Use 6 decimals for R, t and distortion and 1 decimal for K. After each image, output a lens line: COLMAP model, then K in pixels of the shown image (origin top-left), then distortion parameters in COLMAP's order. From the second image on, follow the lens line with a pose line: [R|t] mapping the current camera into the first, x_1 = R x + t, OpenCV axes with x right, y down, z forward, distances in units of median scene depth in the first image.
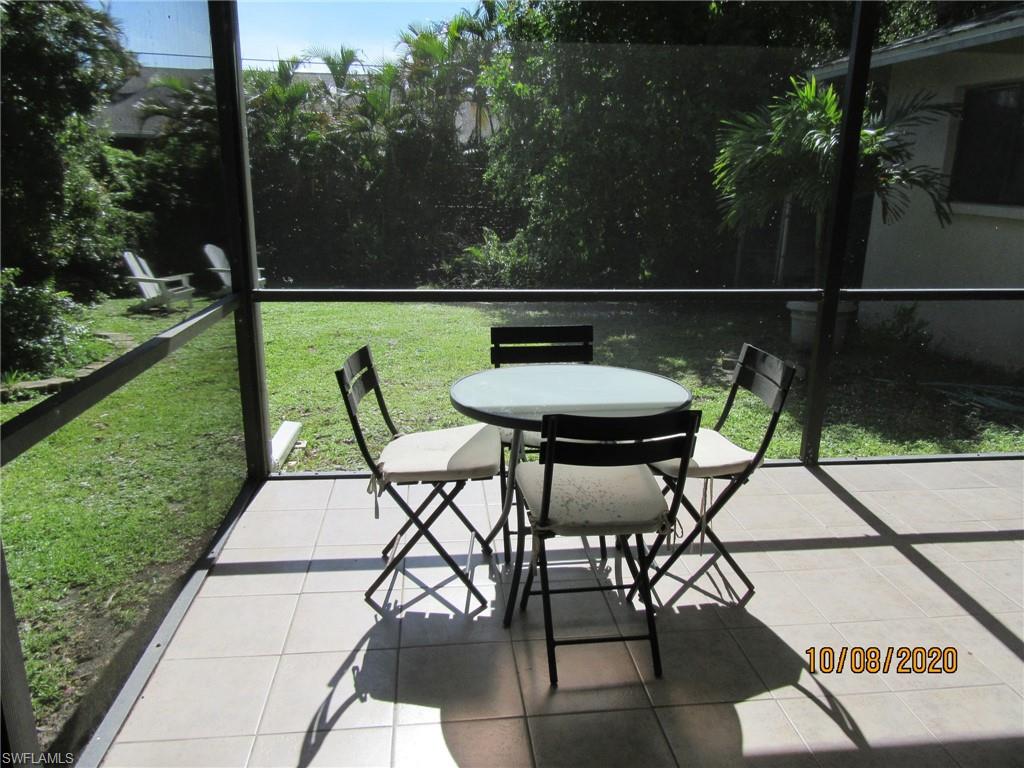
lens RADIAL K [[755.6, 0, 512.0], [0, 755.6, 391.4], [0, 0, 1]] dist [-0.008016, -0.000229]
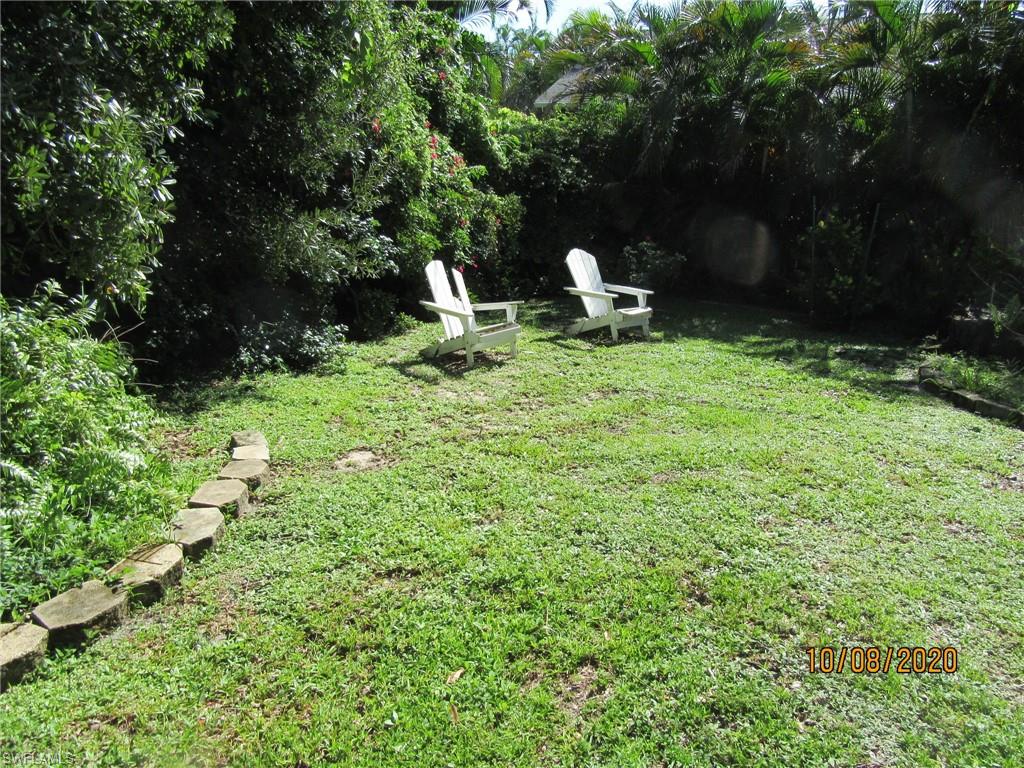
lens RADIAL K [[755.6, 0, 512.0], [0, 755.6, 391.4], [0, 0, 1]] dist [-0.008016, -0.000229]
pose [[0.831492, 0.156385, -0.533071, -0.070531], [-0.141867, 0.987519, 0.068418, -0.091598], [0.537117, 0.018736, 0.843300, 0.354380]]
